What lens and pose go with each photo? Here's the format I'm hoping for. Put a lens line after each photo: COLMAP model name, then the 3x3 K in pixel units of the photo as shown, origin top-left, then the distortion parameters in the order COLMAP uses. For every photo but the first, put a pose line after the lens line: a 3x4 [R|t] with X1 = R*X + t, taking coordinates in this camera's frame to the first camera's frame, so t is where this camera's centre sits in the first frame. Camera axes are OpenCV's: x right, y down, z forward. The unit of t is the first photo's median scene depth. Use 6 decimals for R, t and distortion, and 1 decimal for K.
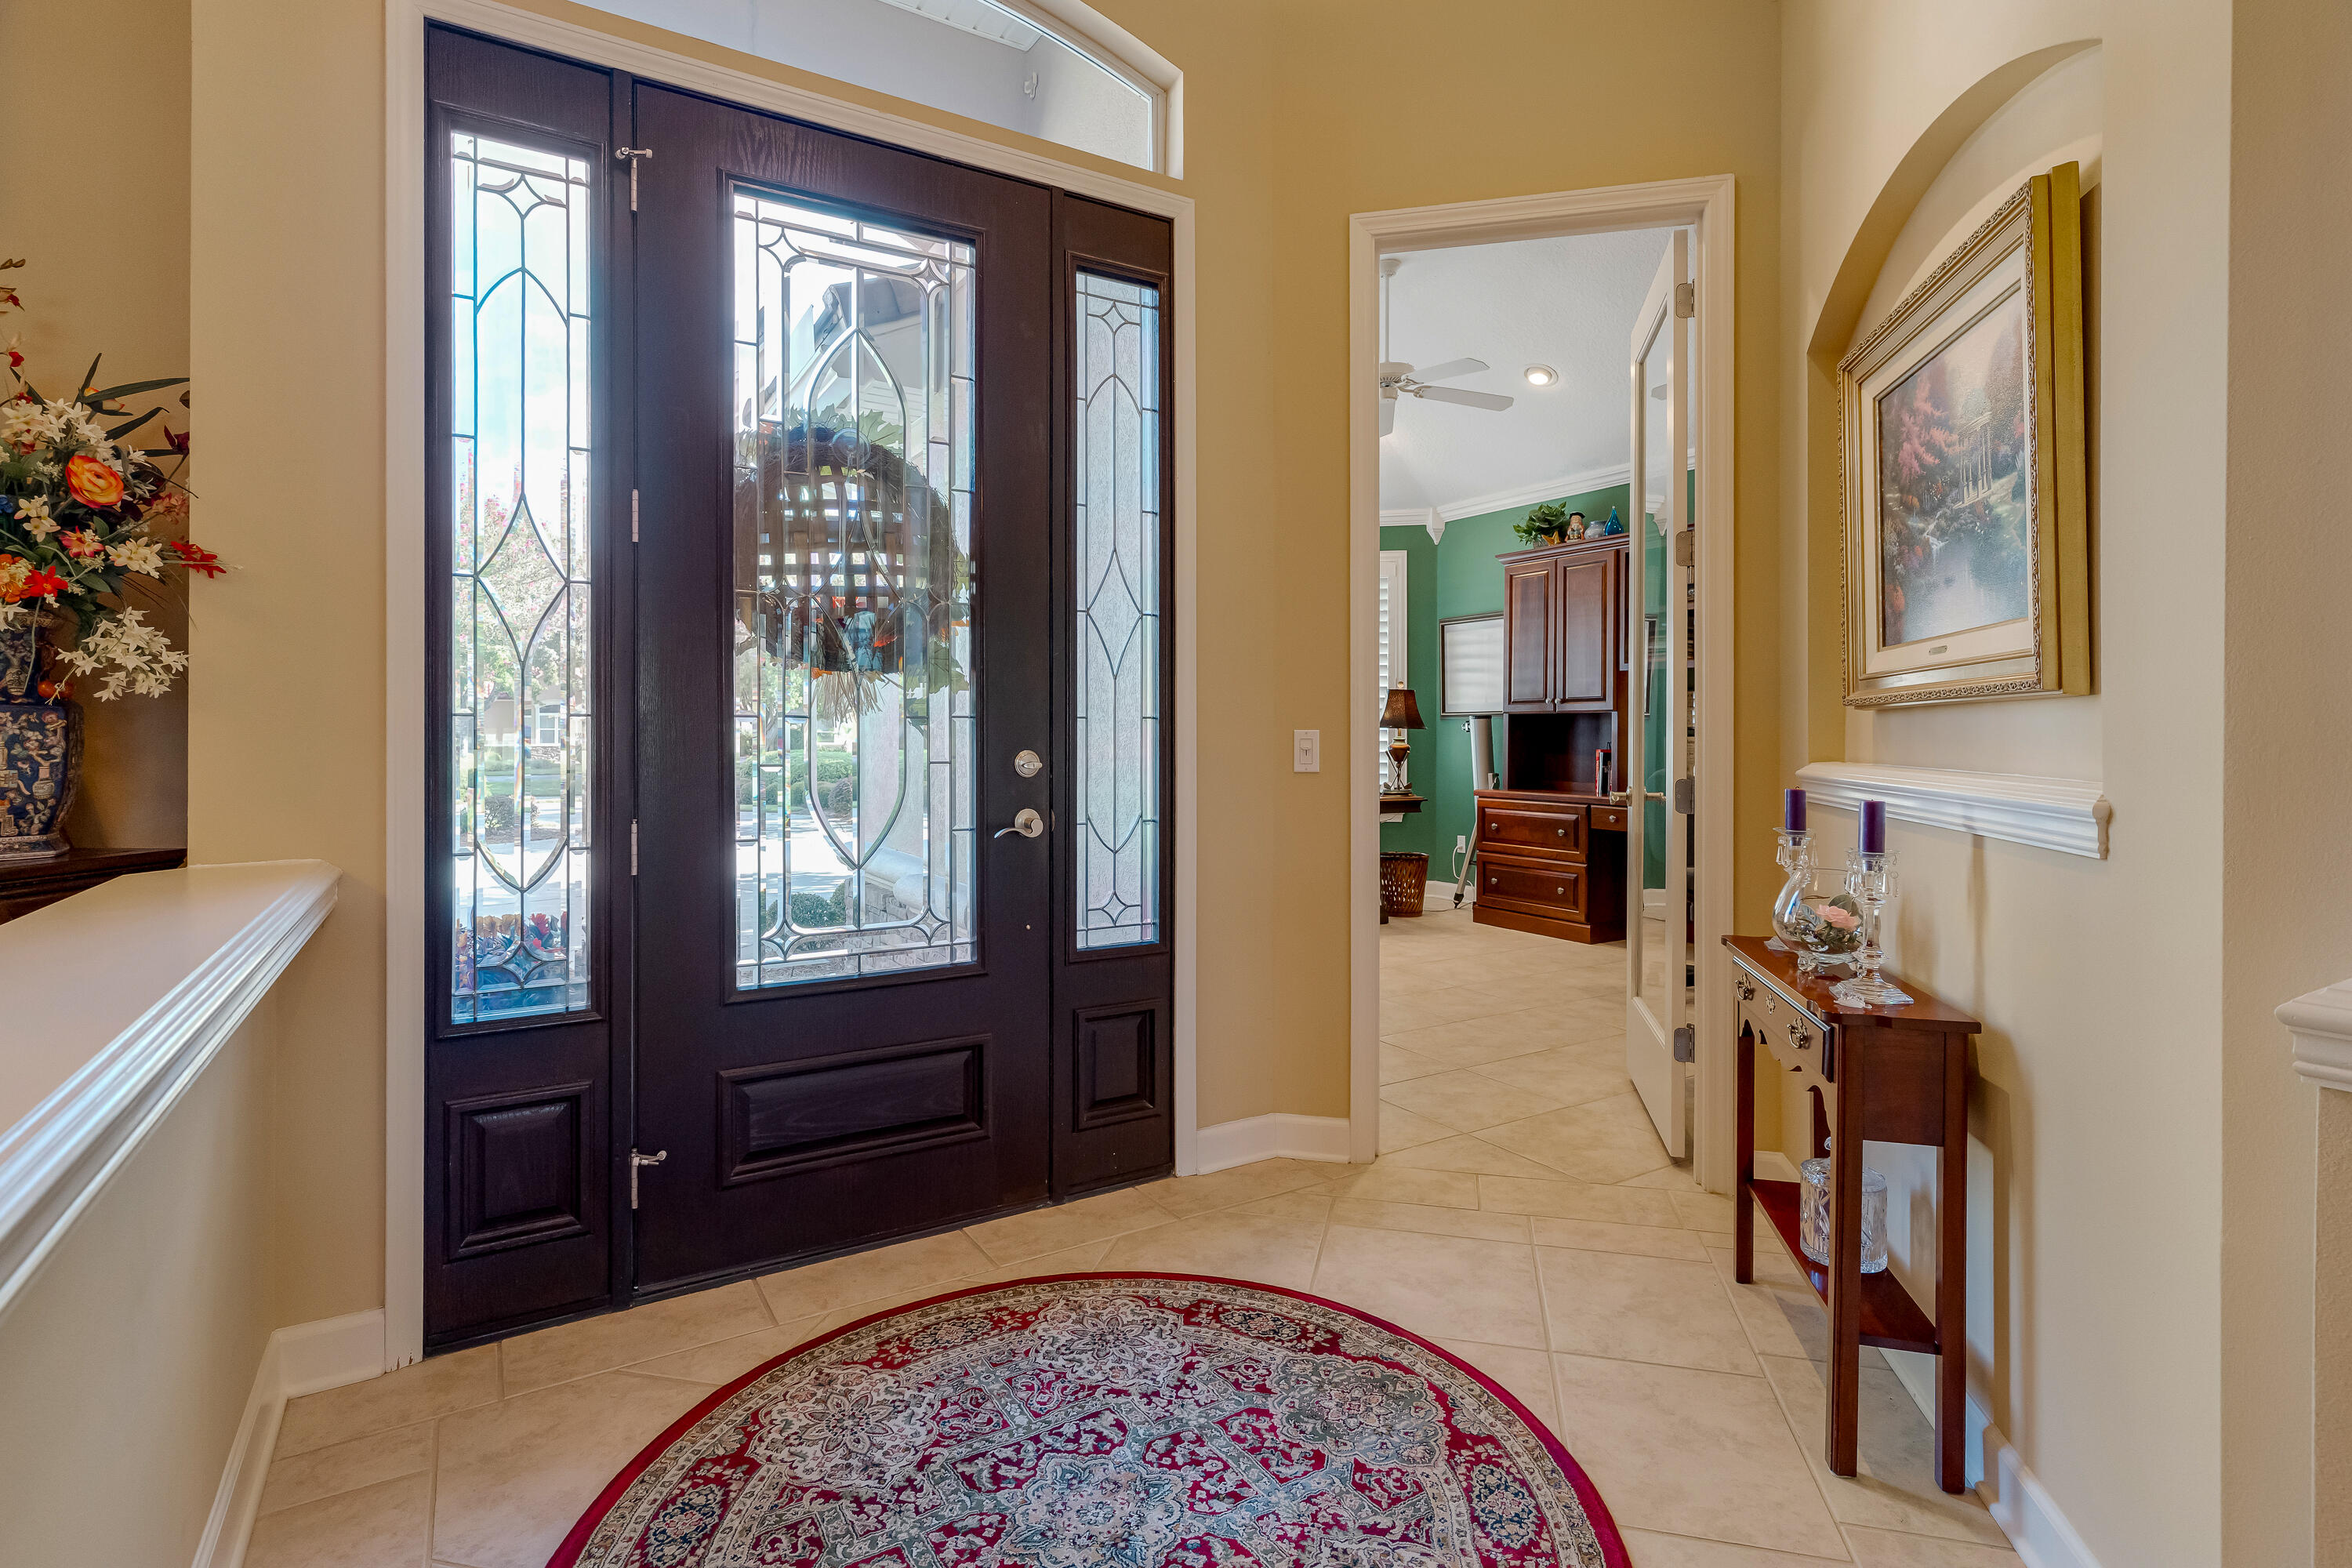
lens RADIAL K [[1138.6, 0, 1172.1], [0, 1138.6, 738.1], [0, 0, 1]] dist [0.004309, 0.000445]
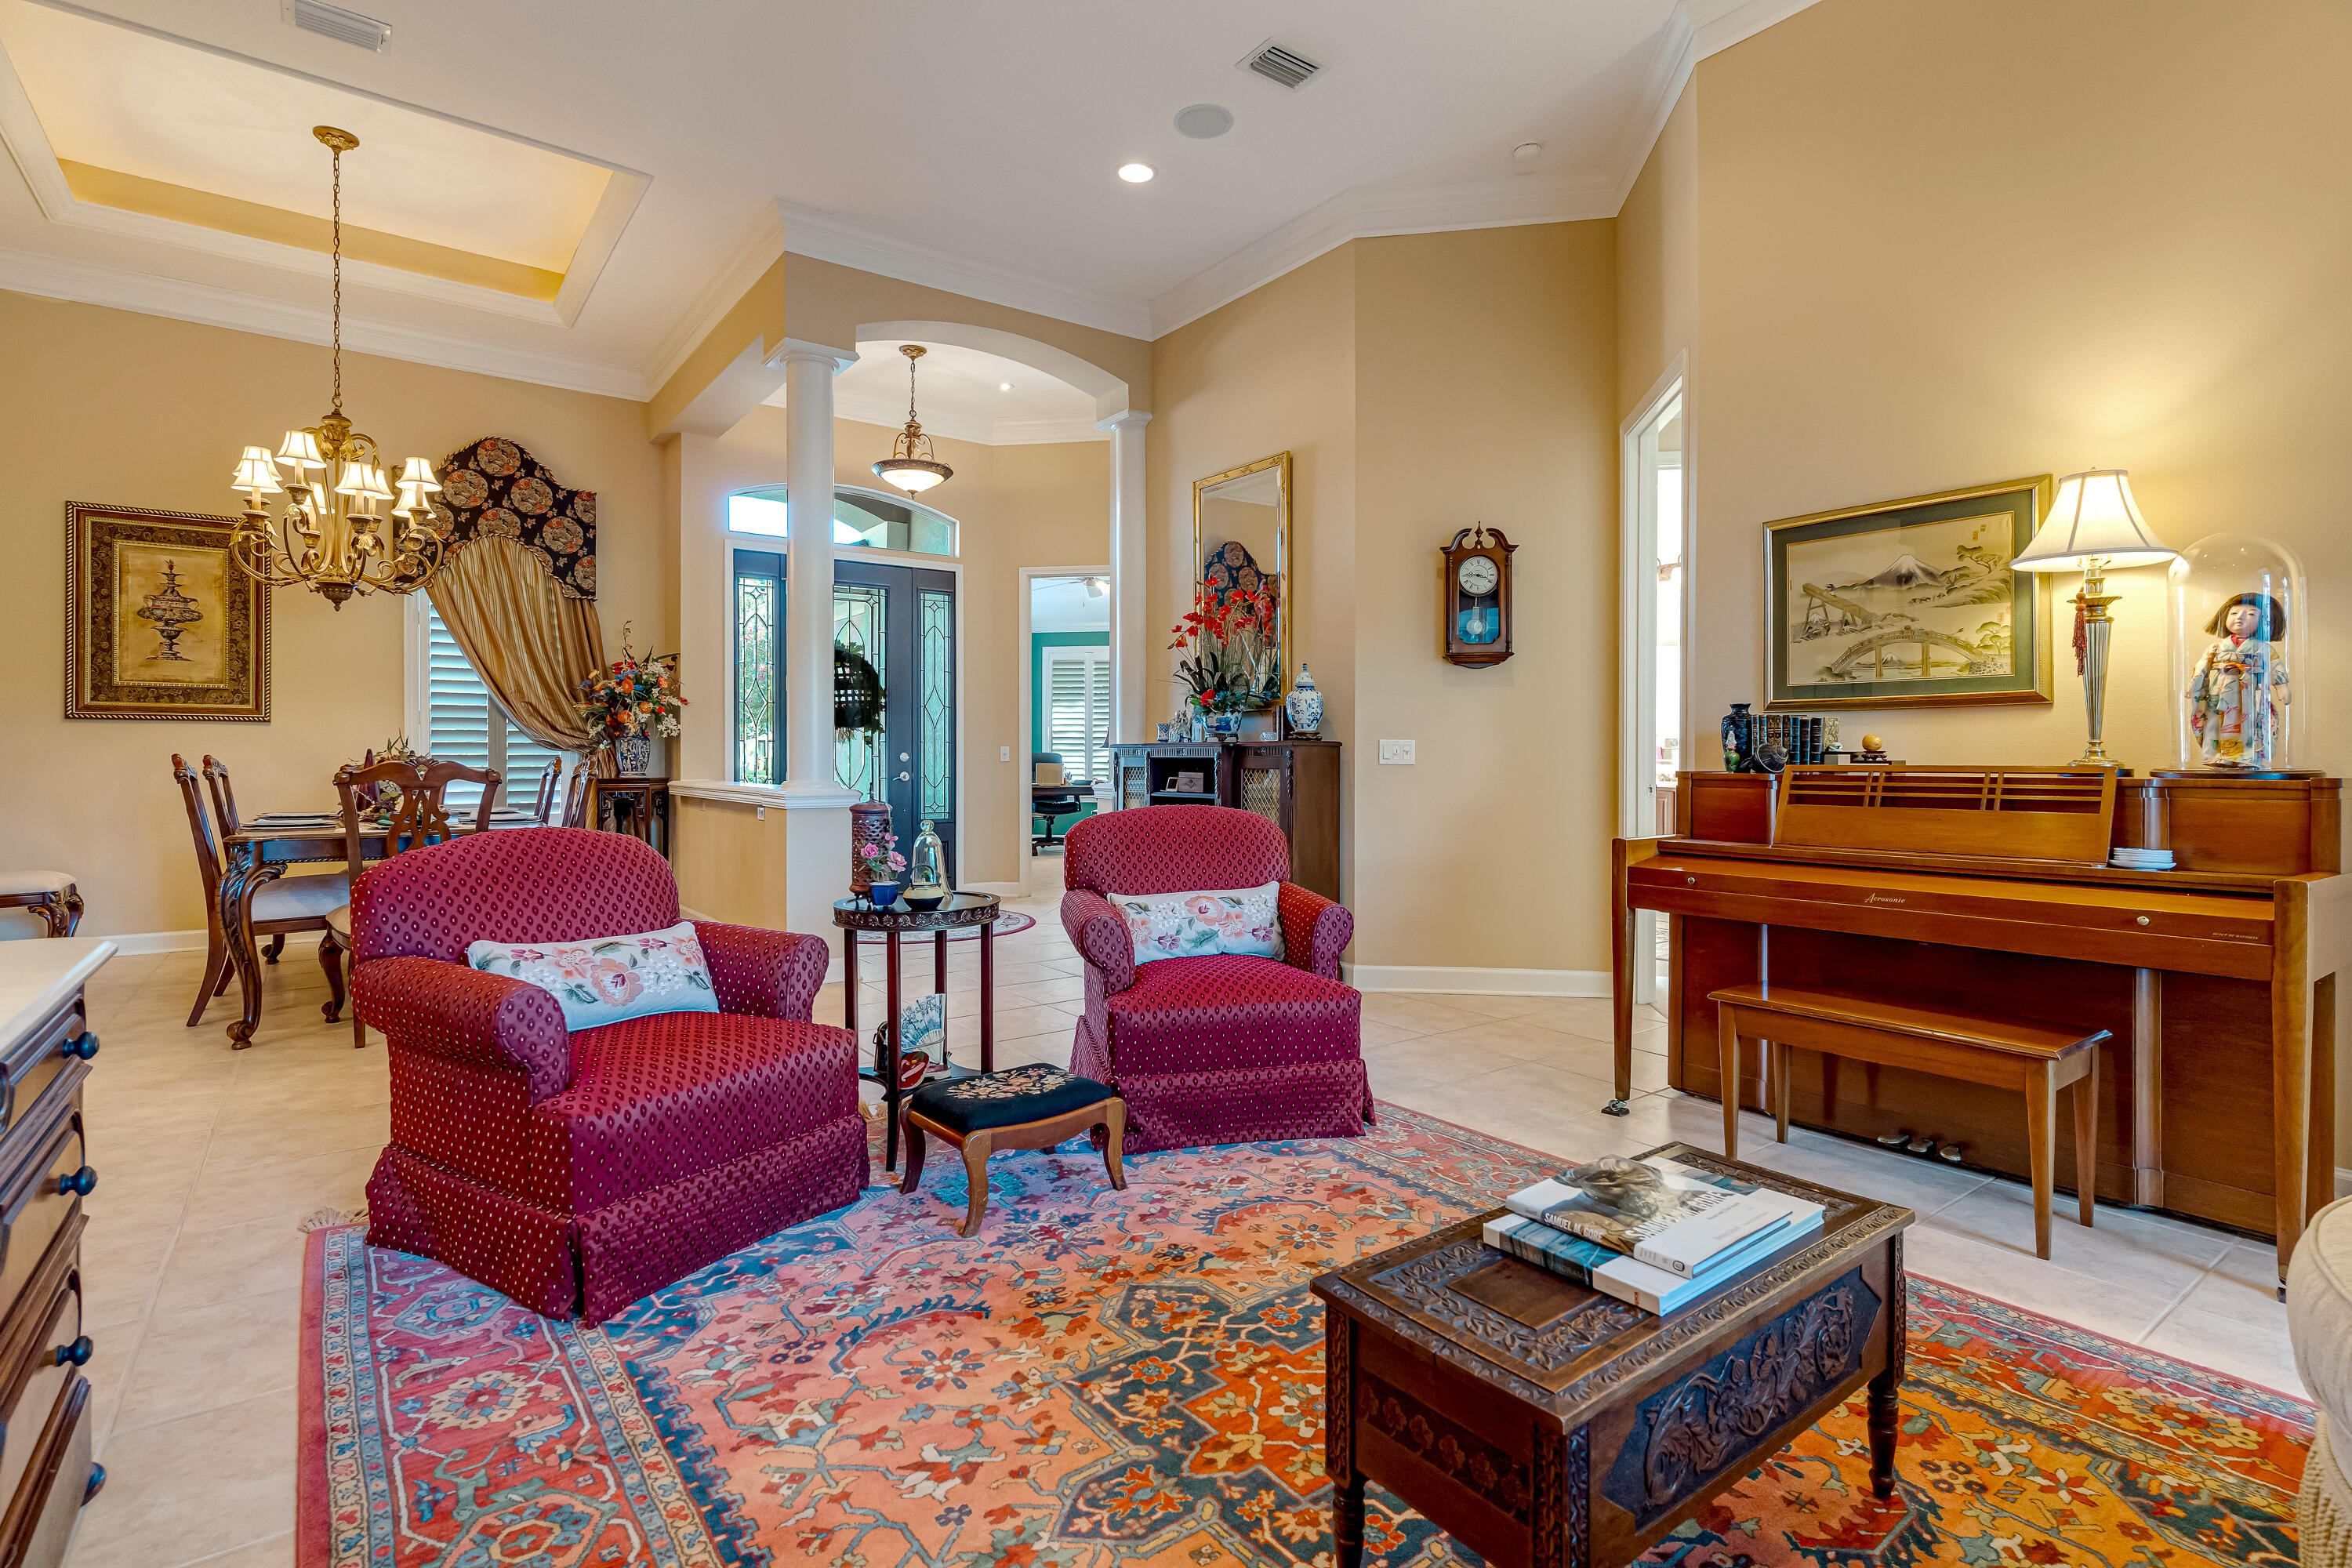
lens RADIAL K [[1121.1, 0, 1177.5], [0, 1121.1, 760.9], [0, 0, 1]] dist [0.000545, -0.000059]
pose [[0.995671, 0.000692, 0.092948, 0.318981], [-0.000712, 1.000000, 0.000181, 0.031294], [-0.092948, -0.000247, 0.995671, -2.036064]]
